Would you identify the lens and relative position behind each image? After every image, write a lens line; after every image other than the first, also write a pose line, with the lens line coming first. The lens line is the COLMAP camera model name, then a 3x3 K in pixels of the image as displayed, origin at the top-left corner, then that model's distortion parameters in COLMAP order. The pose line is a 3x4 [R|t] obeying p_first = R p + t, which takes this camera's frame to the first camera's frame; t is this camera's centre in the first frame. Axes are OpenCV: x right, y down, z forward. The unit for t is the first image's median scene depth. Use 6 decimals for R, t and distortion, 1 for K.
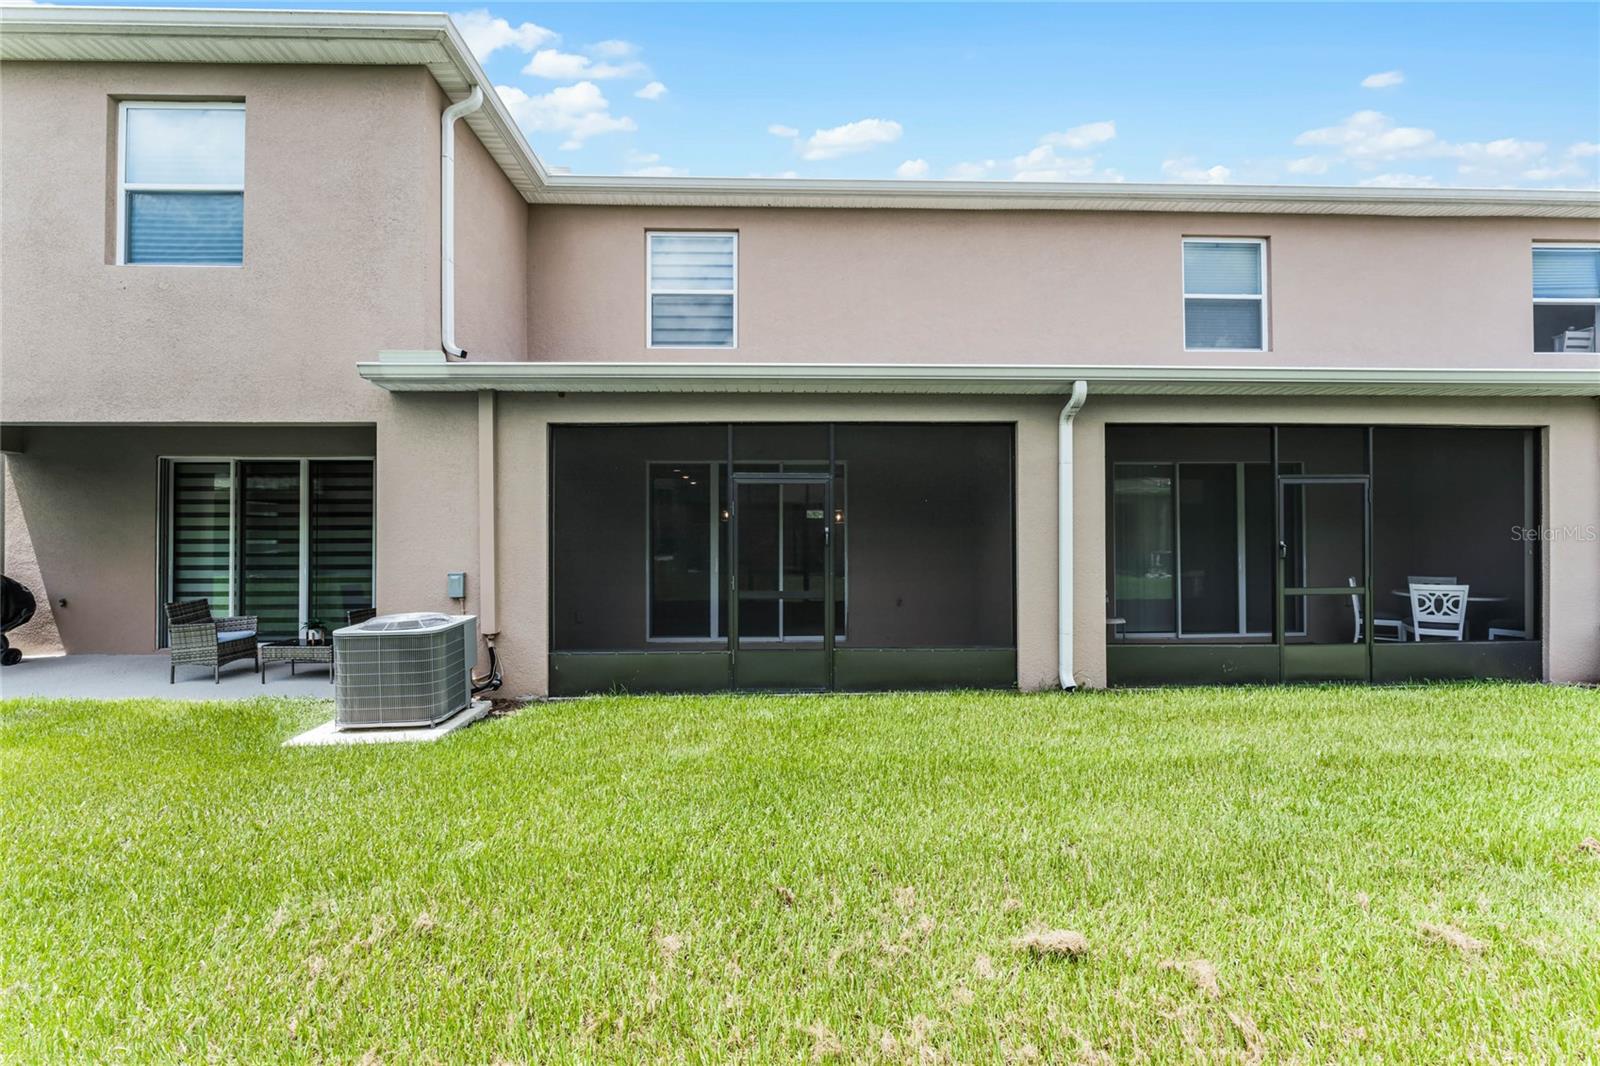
lens RADIAL K [[647.4, 0, 796.3], [0, 647.4, 531.6], [0, 0, 1]] dist [-0.003654, -0.000217]
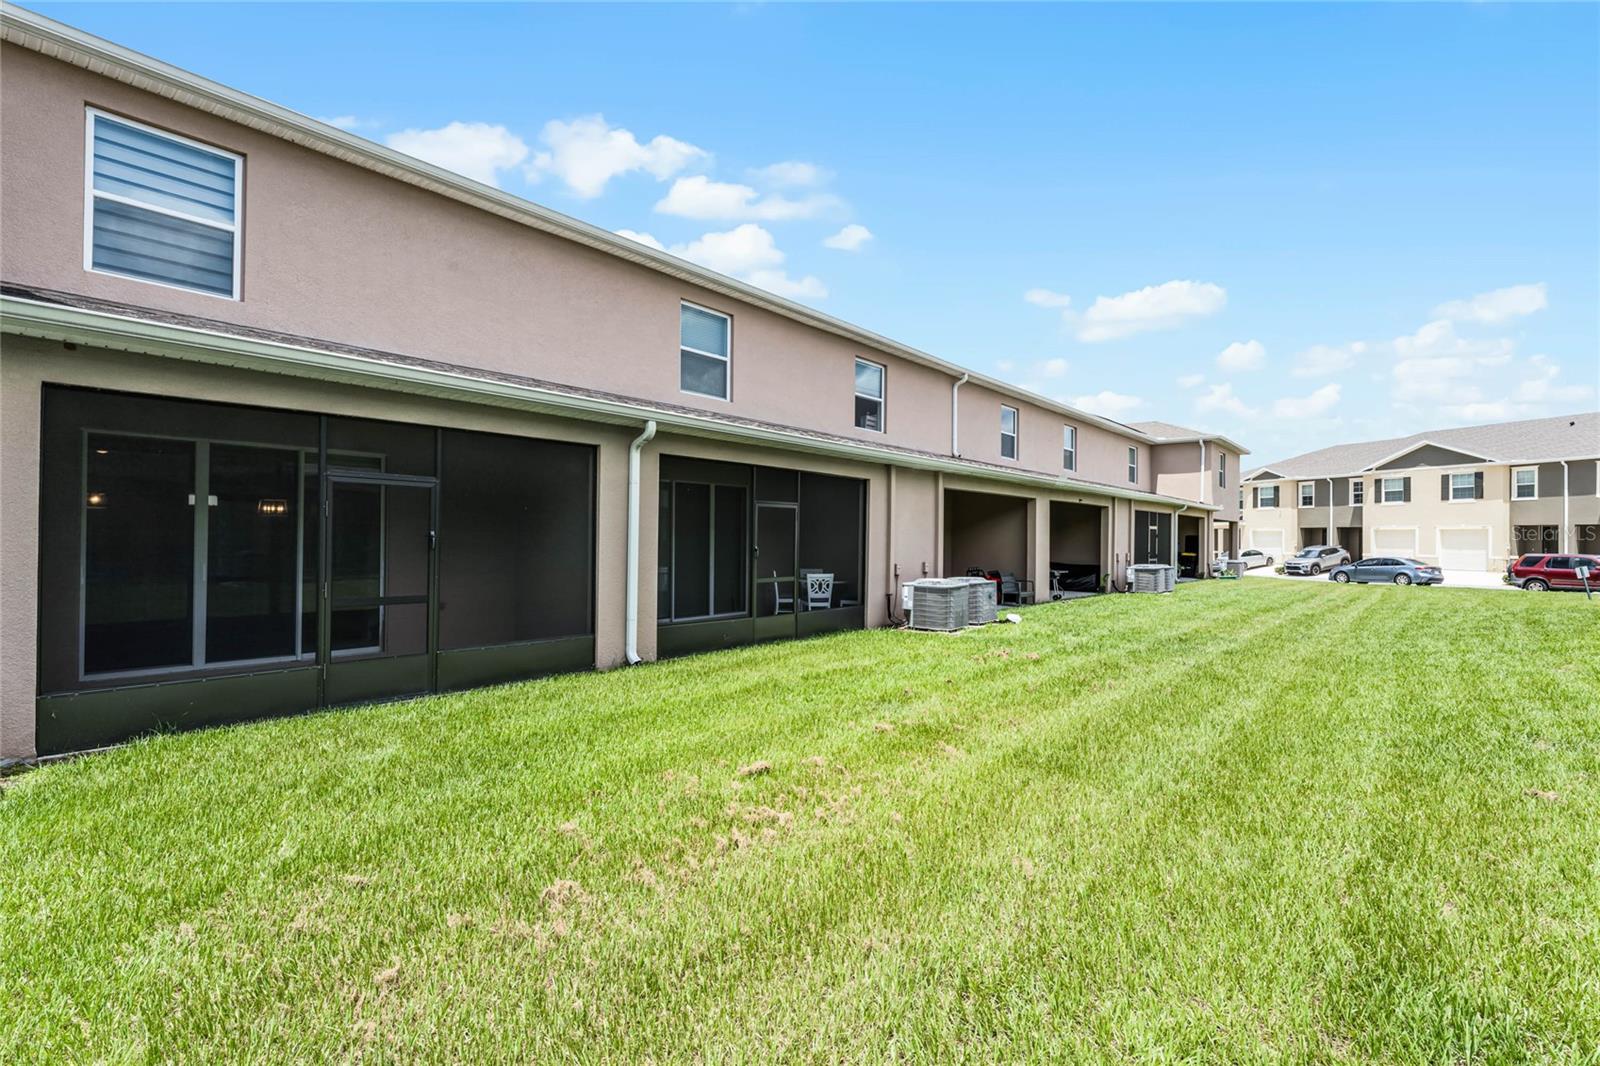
lens RADIAL K [[768.7, 0, 800.0], [0, 768.7, 533.0], [0, 0, 1]] dist [0.001262, 0.000328]
pose [[0.665516, 0.015439, 0.746224, -0.434874], [-0.023622, 0.999721, 0.000383, -0.016334], [-0.746010, -0.017882, 0.665695, -0.204410]]
